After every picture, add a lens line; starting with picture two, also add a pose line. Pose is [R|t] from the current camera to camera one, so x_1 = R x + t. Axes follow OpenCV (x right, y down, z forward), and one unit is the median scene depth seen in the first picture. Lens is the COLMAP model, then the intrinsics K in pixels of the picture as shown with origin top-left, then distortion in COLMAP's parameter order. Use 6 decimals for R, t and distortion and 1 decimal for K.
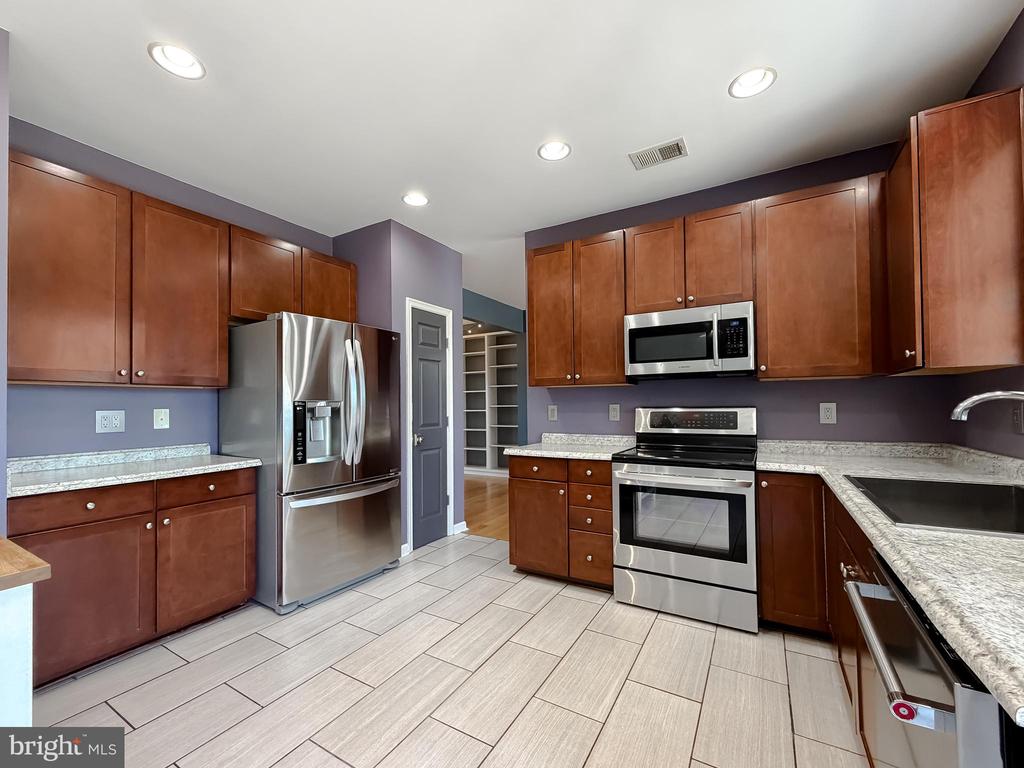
lens RADIAL K [[416.6, 0, 516.9], [0, 416.6, 395.2], [0, 0, 1]] dist [0.003034, 0.000325]
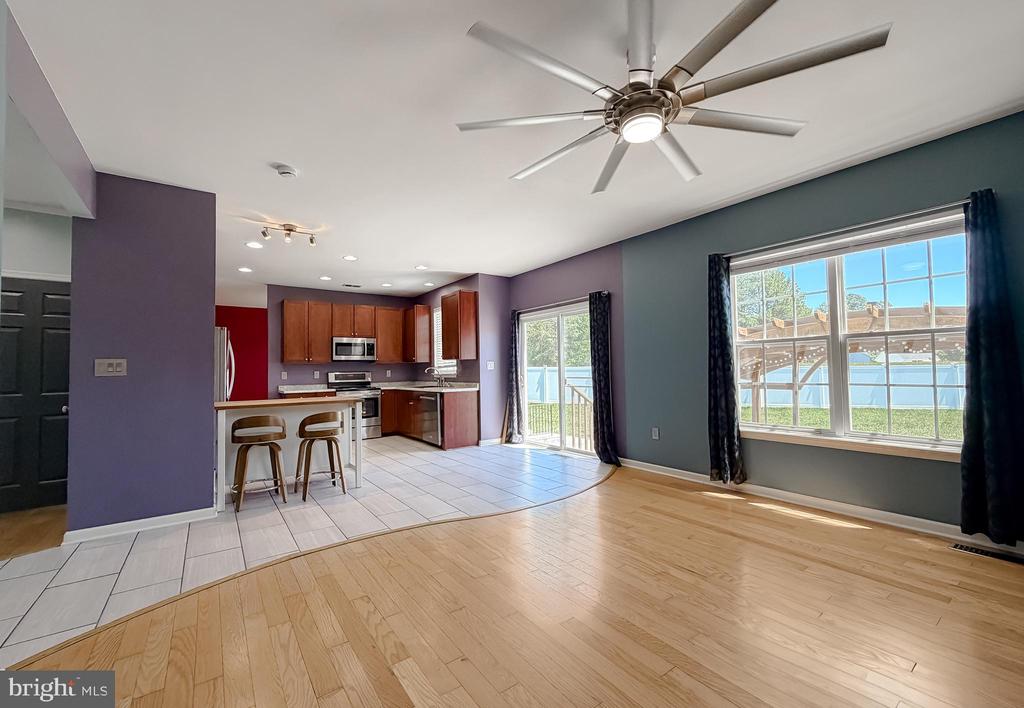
lens RADIAL K [[426.7, 0, 512.2], [0, 426.7, 355.4], [0, 0, 1]] dist [-0.002545, 0.000028]
pose [[0.411946, 0.033543, 0.910591, -1.735657], [-0.007571, 0.999414, -0.033390, 0.004144], [-0.911177, 0.006860, 0.411958, -1.140890]]
